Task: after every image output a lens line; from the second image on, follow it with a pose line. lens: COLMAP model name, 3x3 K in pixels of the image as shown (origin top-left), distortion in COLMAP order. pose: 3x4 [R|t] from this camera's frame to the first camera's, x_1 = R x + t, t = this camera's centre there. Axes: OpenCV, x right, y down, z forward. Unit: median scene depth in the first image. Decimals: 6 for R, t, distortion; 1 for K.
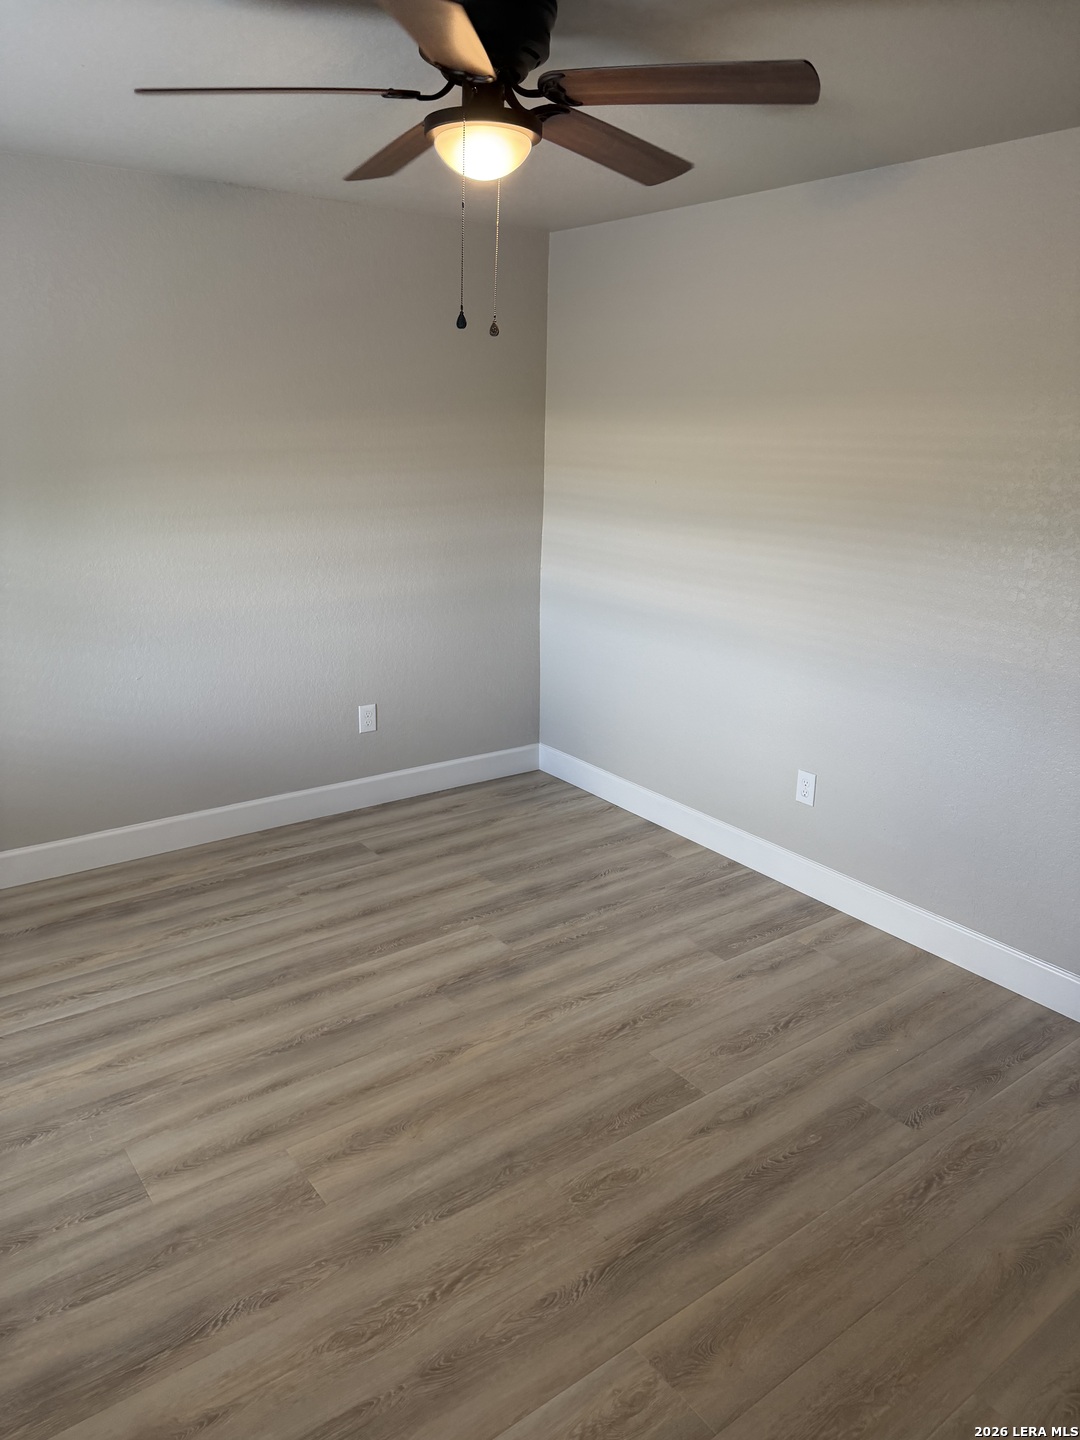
lens RADIAL K [[1019.4, 0, 540.8], [0, 1019.4, 720.5], [0, 0, 1]] dist [0.004842, -0.004988]
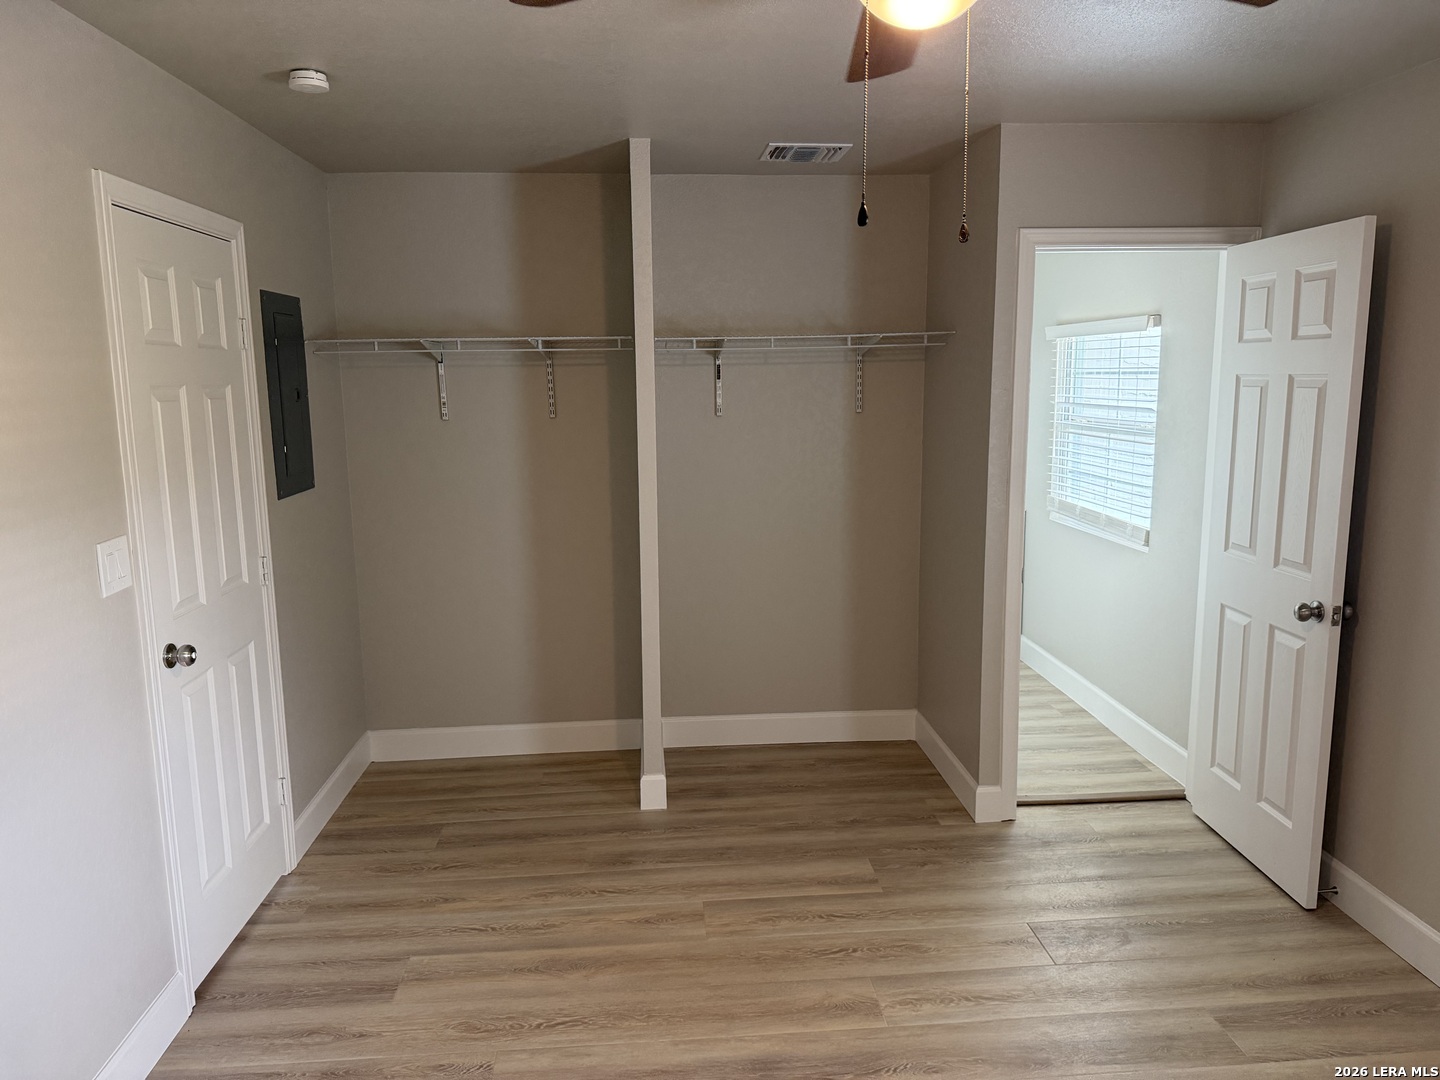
lens RADIAL K [[1019.4, 0, 722.1], [0, 1019.4, 538.9], [0, 0, 1]] dist [0.004842, -0.004988]
pose [[-0.840878, -0.103646, 0.531208, -0.359985], [0.141396, 0.905336, 0.400467, -0.521994], [-0.522429, 0.411854, -0.746622, 1.767790]]
